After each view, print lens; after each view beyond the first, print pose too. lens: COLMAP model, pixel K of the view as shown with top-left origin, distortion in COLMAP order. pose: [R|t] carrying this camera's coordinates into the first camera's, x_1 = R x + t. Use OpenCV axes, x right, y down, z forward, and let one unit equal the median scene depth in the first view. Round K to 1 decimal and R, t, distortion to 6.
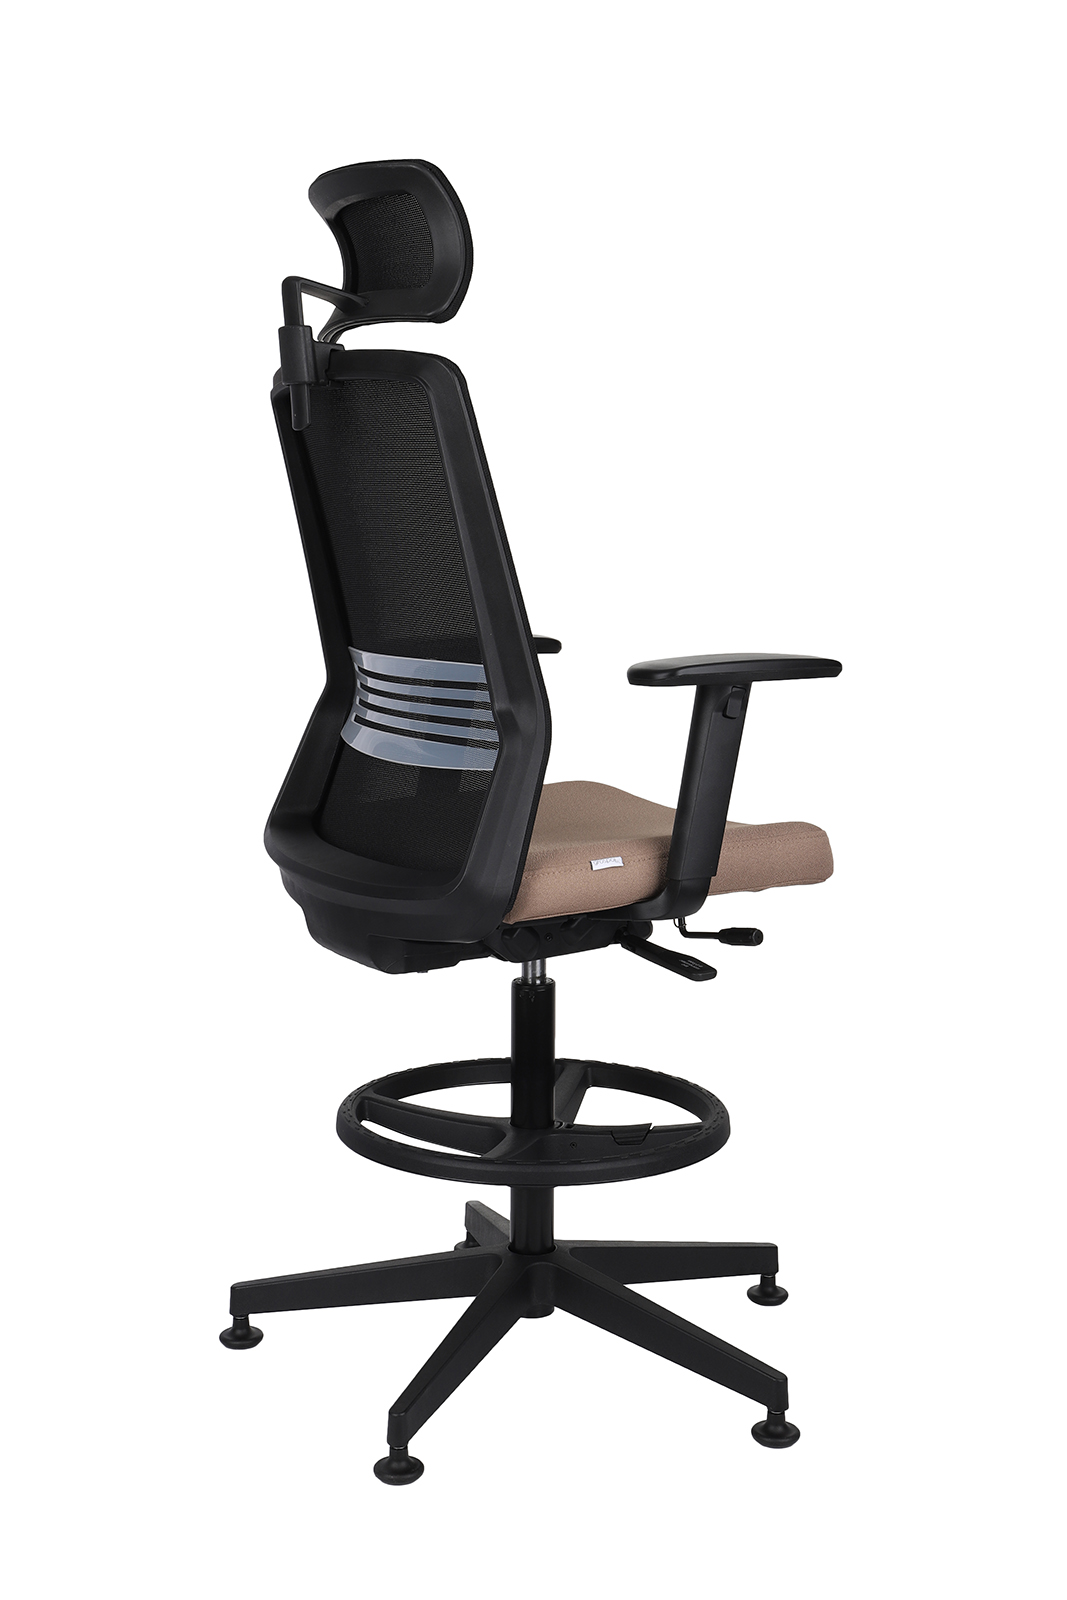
lens RADIAL K [[2206.7, 0, 543.8], [0, 2206.7, 804.3], [0, 0, 1]] dist [0.187415, 0.000000]
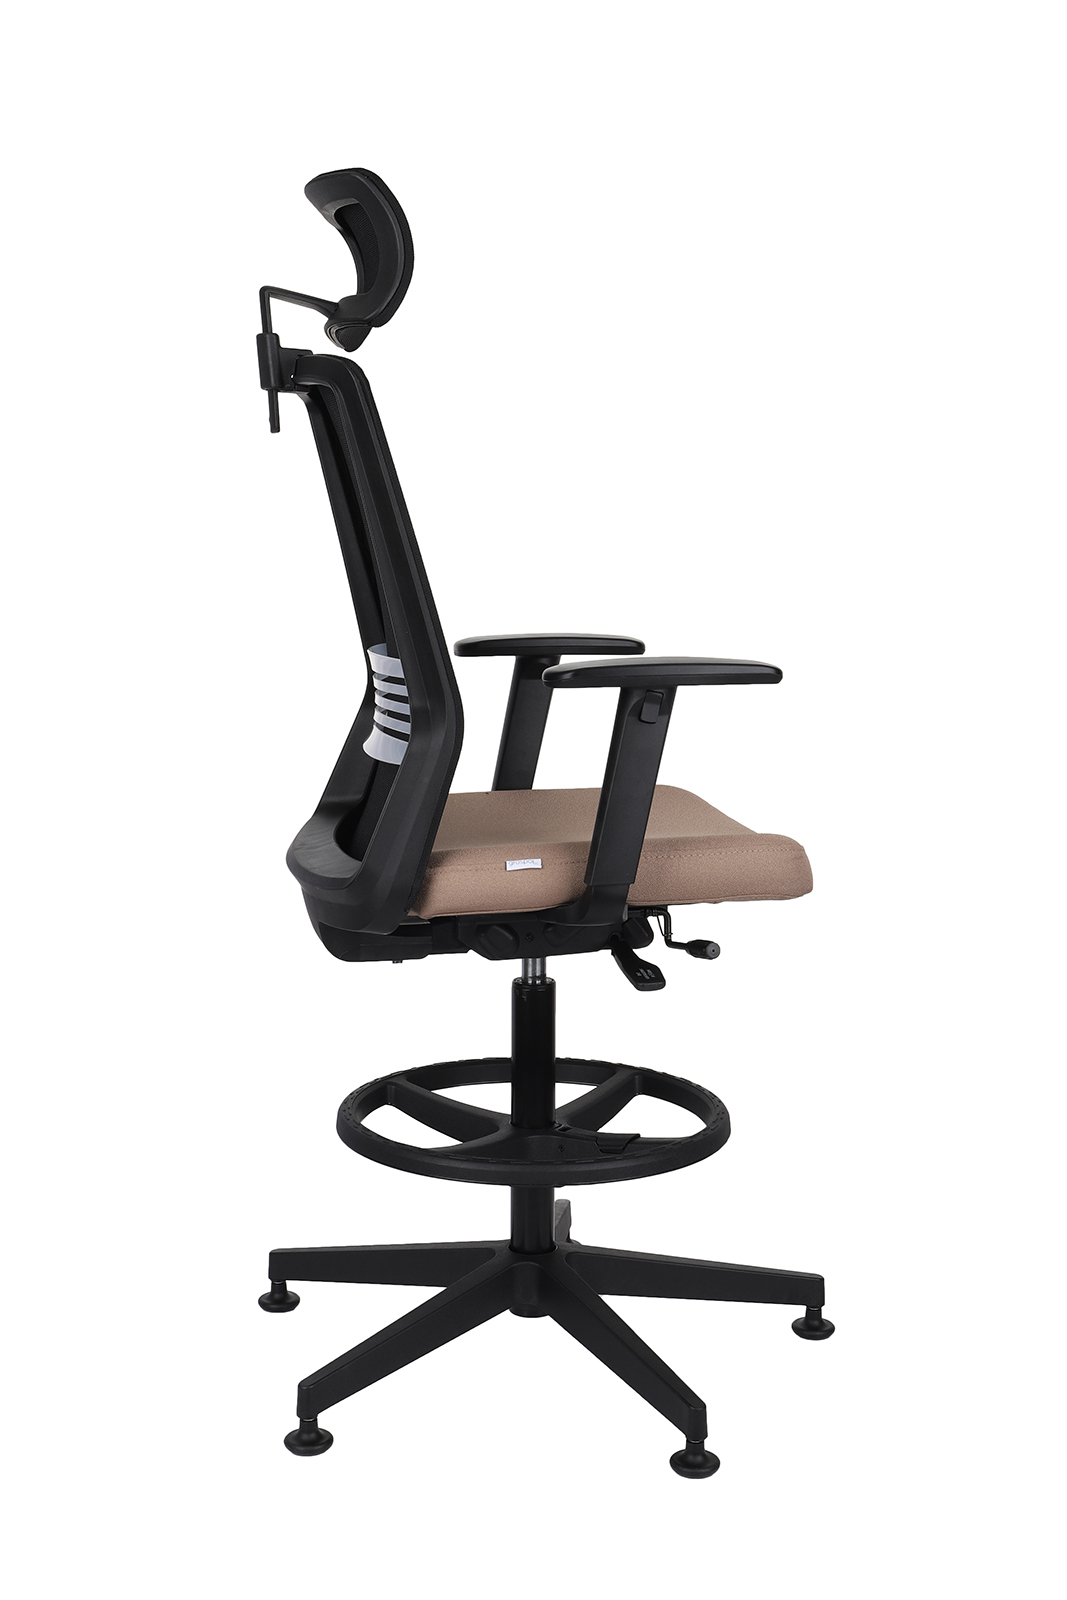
lens RADIAL K [[2206.7, 0, 542.5], [0, 2206.7, 802.8], [0, 0, 1]] dist [0.187415, 0.000000]
pose [[0.941000, 0.043895, -0.335548, 0.353972], [-0.044580, 0.998990, 0.005664, -0.006655], [0.335458, 0.009629, 0.942006, 0.061811]]
